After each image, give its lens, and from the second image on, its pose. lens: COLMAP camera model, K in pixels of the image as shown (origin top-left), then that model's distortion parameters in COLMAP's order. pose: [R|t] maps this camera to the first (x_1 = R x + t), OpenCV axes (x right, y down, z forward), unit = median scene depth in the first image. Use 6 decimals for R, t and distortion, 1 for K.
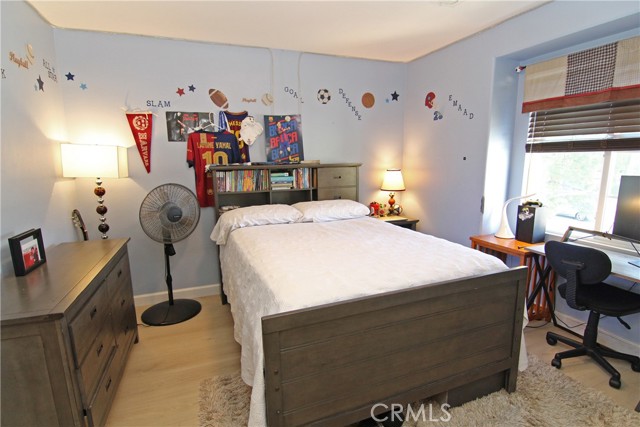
lens RADIAL K [[325.8, 0, 319.2], [0, 325.8, 217.5], [0, 0, 1]] dist [-0.006155, -0.009239]
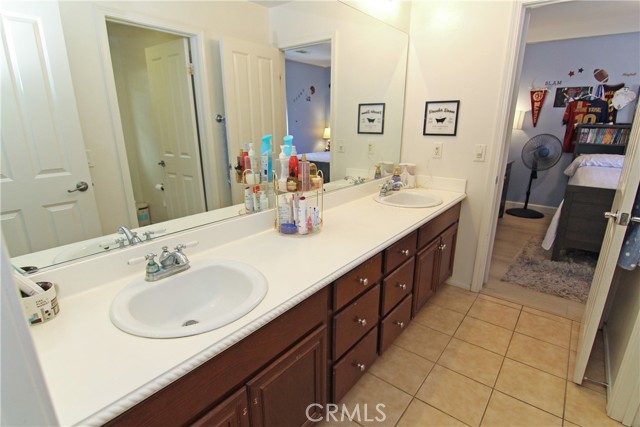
lens RADIAL K [[325.8, 0, 318.7], [0, 325.8, 219.7], [0, 0, 1]] dist [-0.006155, -0.009239]
pose [[0.499595, 0.263464, -0.825222, 0.392588], [-0.164778, 0.964137, 0.208057, 0.147664], [0.850443, 0.032034, 0.525091, -0.749559]]
